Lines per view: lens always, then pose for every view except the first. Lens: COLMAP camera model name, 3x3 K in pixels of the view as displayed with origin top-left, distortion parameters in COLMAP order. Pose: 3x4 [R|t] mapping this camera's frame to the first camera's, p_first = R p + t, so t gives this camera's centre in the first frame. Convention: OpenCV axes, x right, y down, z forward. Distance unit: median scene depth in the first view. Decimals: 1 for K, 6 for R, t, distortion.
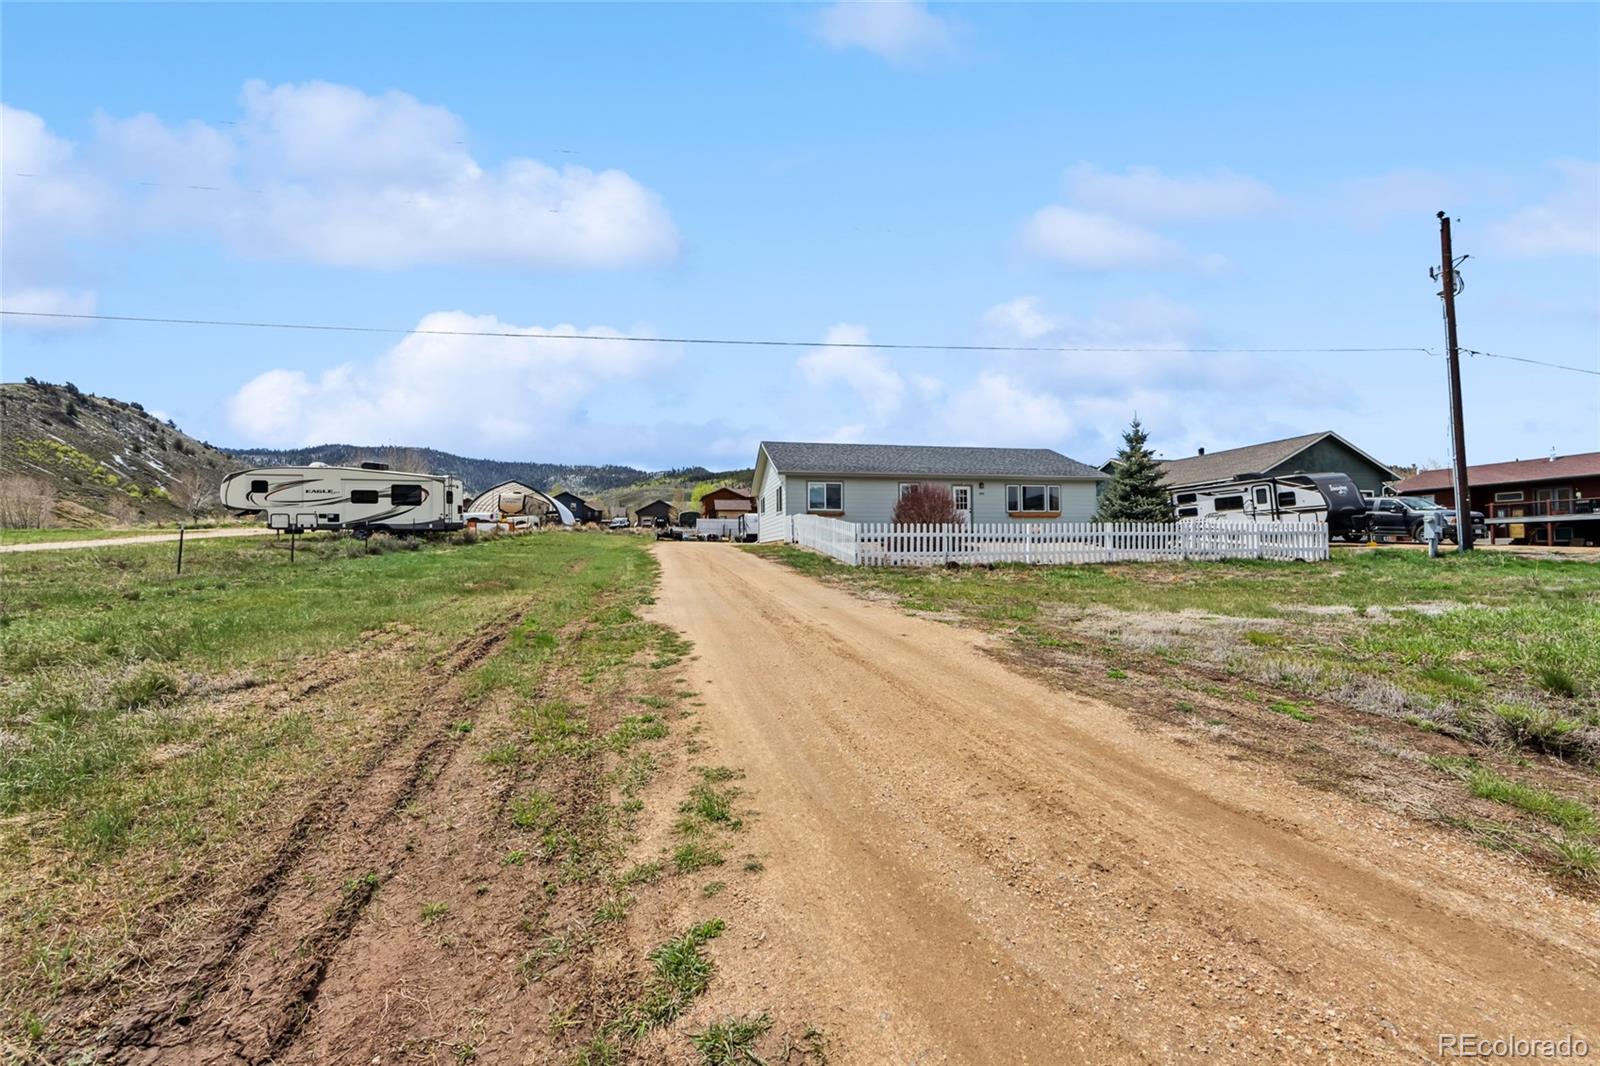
lens RADIAL K [[628.3, 0, 800.0], [0, 628.3, 533.0], [0, 0, 1]] dist [-0.002336, -0.000246]
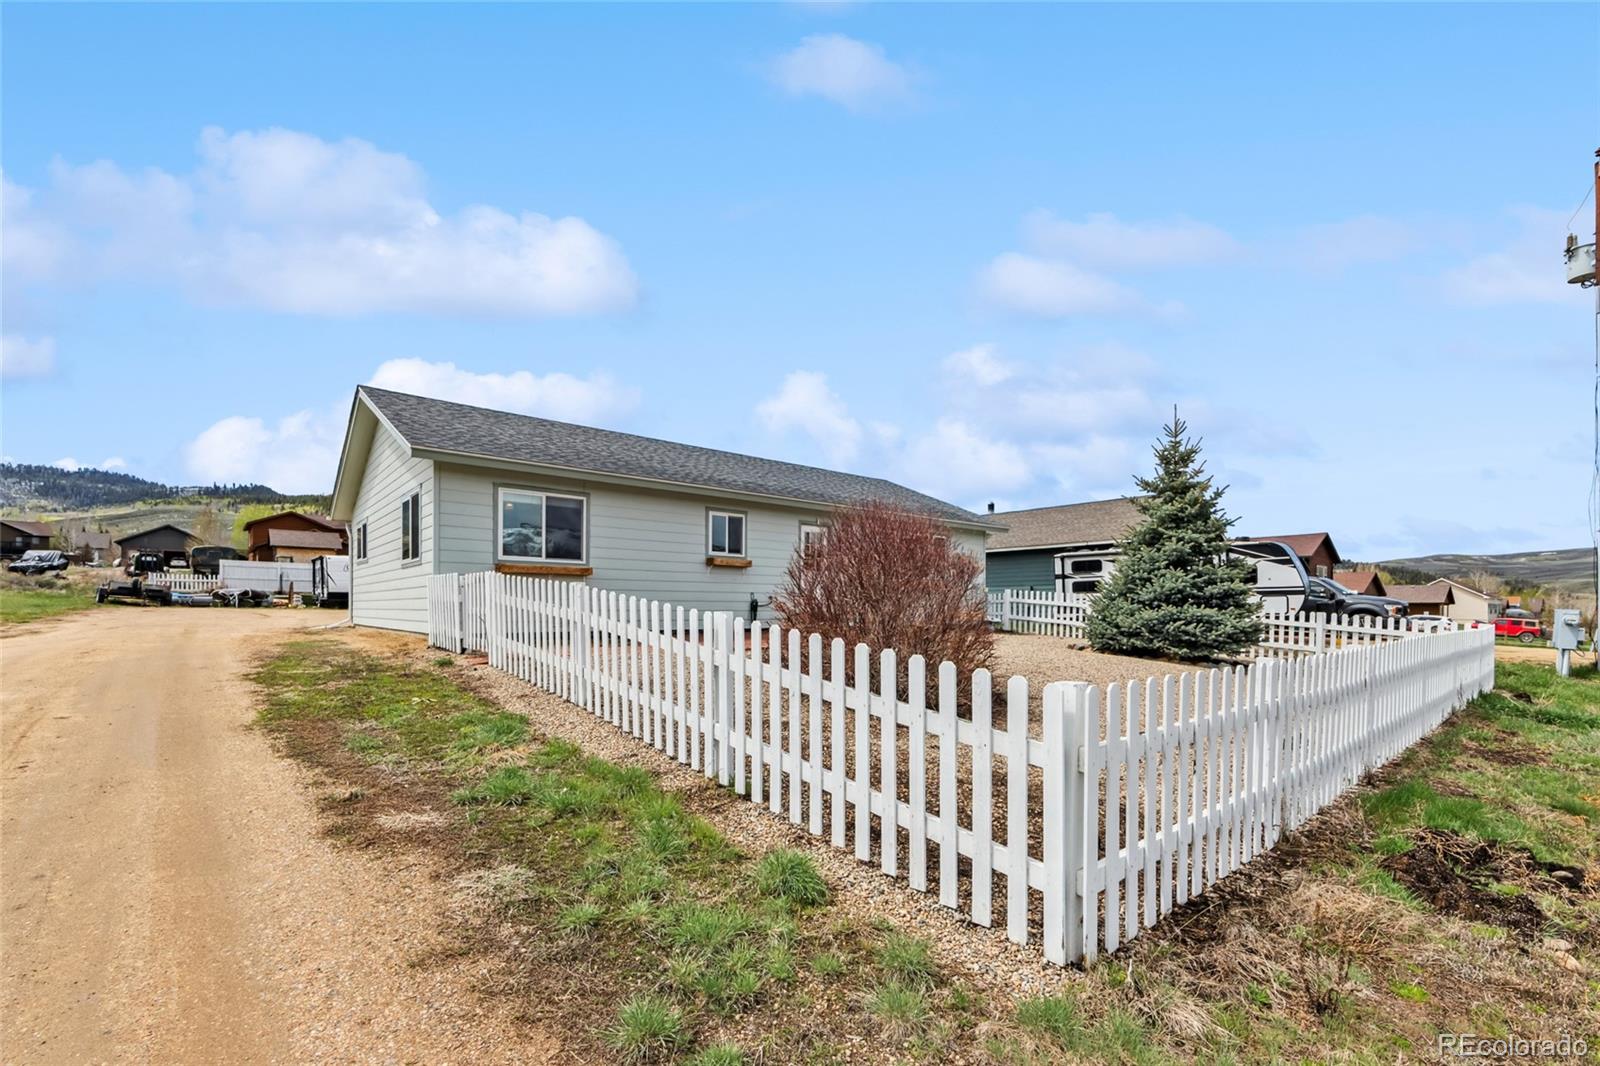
lens RADIAL K [[678.8, 0, 799.1], [0, 678.8, 600.5], [0, 0, 1]] dist [-0.000765, -0.000244]
pose [[0.871836, 0.015248, 0.489560, -0.027125], [-0.026042, 0.999545, 0.015244, -0.020532], [-0.489105, -0.026039, 0.871836, 0.494229]]
